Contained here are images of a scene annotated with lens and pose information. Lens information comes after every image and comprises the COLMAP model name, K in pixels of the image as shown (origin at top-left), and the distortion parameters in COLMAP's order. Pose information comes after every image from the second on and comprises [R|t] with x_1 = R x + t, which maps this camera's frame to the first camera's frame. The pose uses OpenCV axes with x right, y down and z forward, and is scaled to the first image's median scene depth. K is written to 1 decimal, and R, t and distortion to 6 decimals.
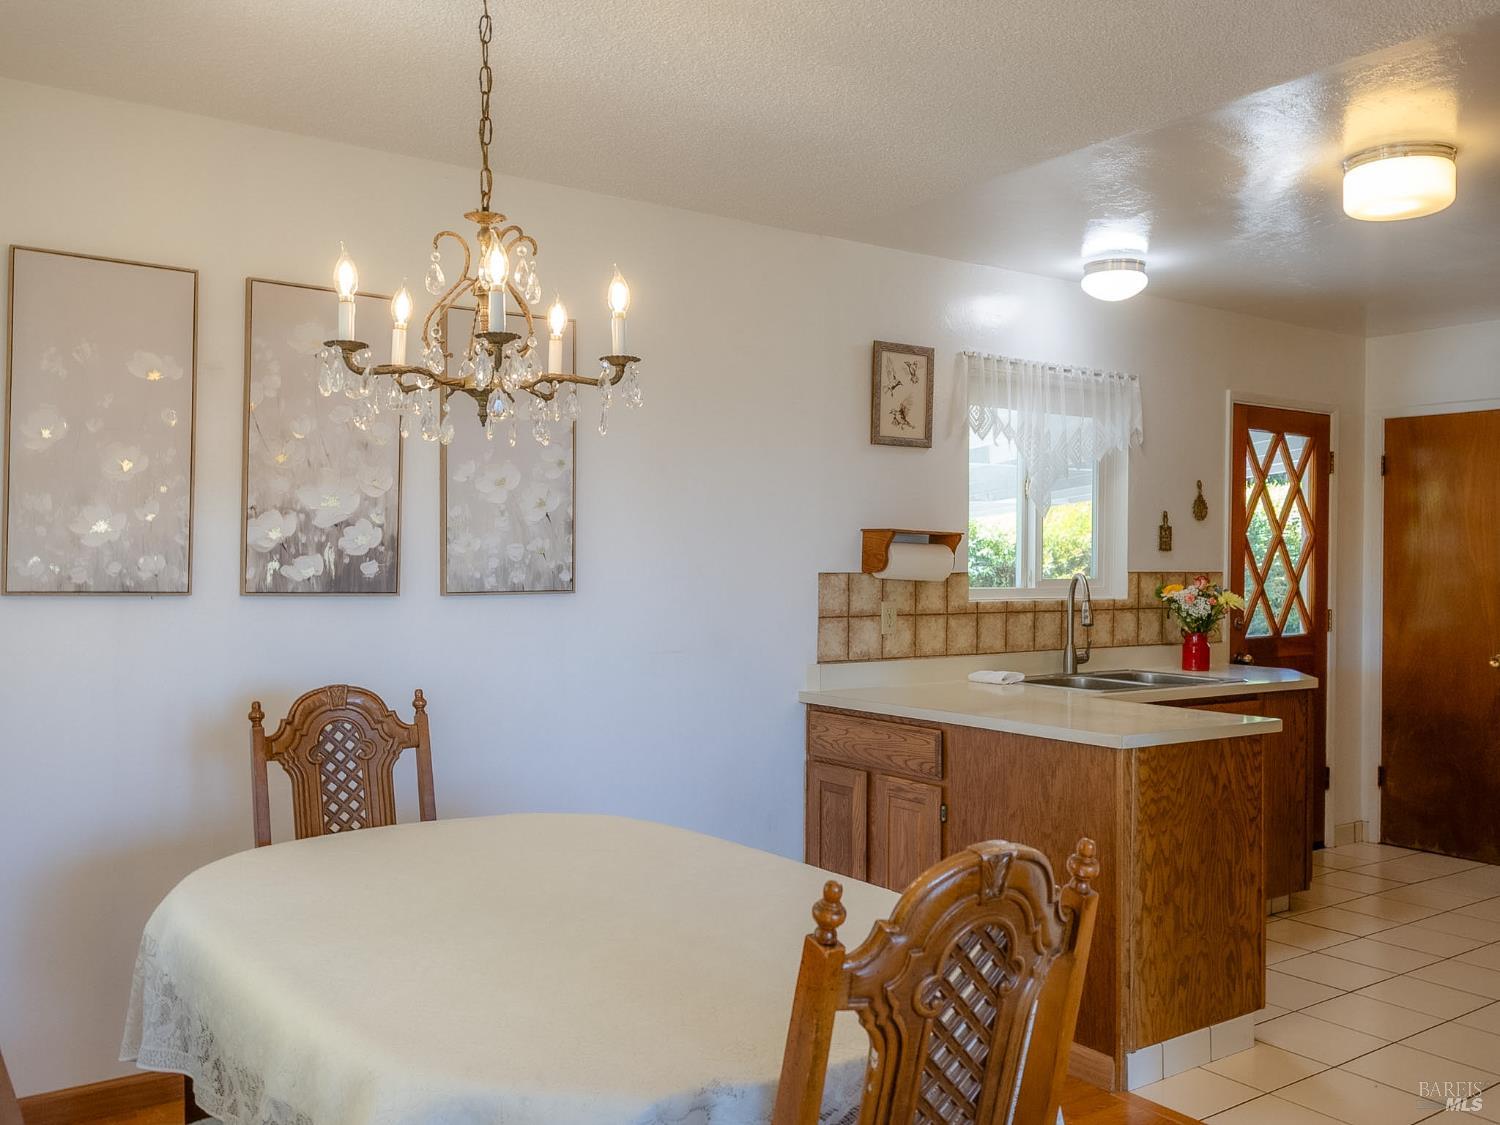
lens RADIAL K [[1297.3, 0, 758.1], [0, 1297.3, 560.0], [0, 0, 1]] dist [0.027356, -0.016591]
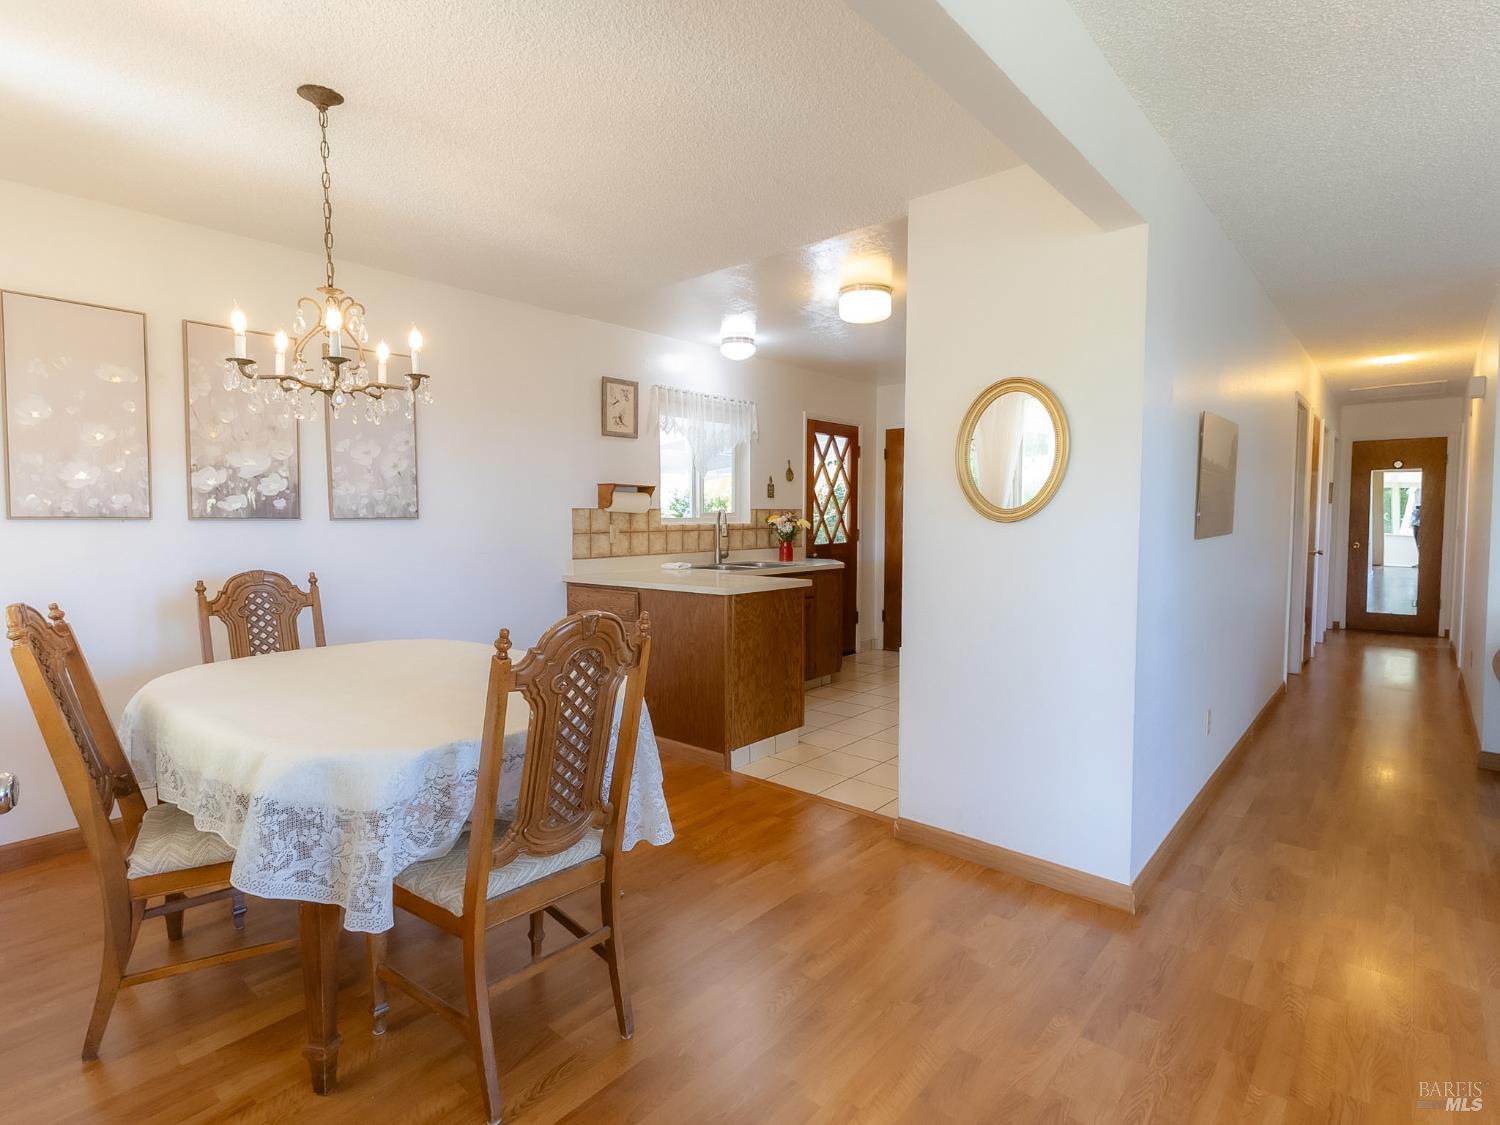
lens RADIAL K [[765.7, 0, 763.5], [0, 765.7, 556.3], [0, 0, 1]] dist [0.018012, -0.000069]
pose [[0.970110, -0.021804, 0.241685, 0.049479], [0.008377, 0.998371, 0.056444, 0.019935], [-0.242522, -0.052732, 0.968712, -0.083502]]
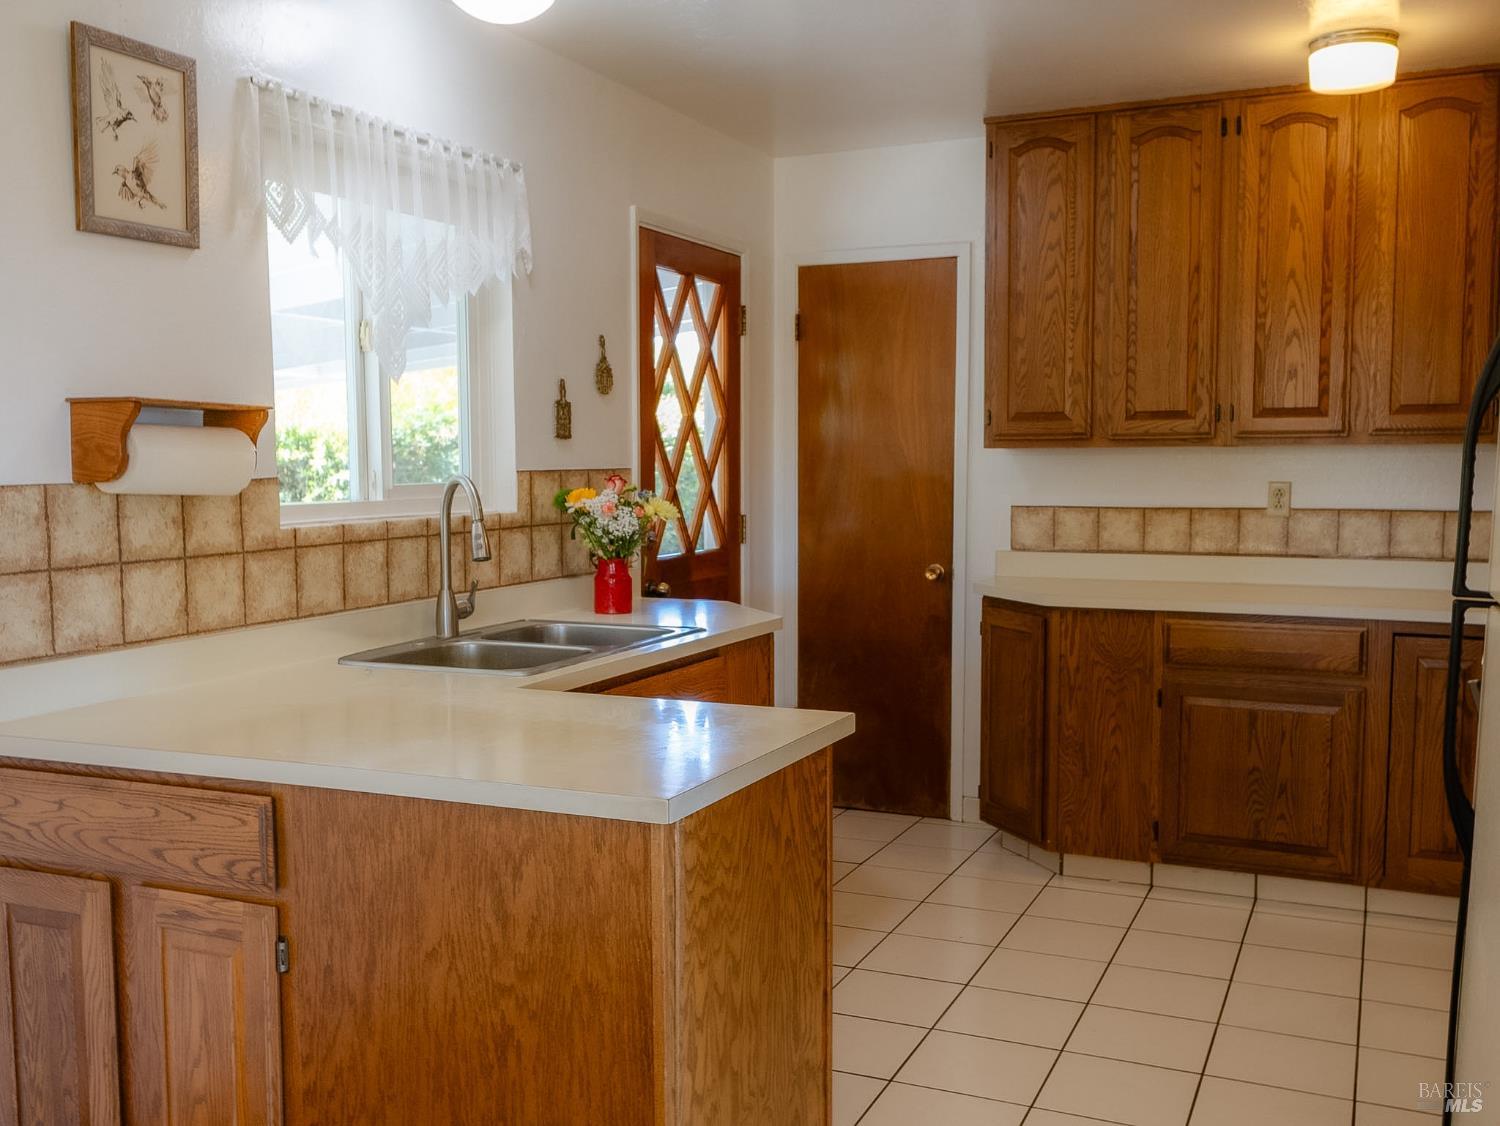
lens RADIAL K [[1445.9, 0, 755.8], [0, 1445.9, 589.9], [0, 0, 1]] dist [0.018035, 0.000000]
pose [[0.863406, -0.059519, 0.500986, 0.024953], [0.012493, 0.995234, 0.096707, -0.000439], [-0.504355, -0.077239, 0.860035, 0.402360]]
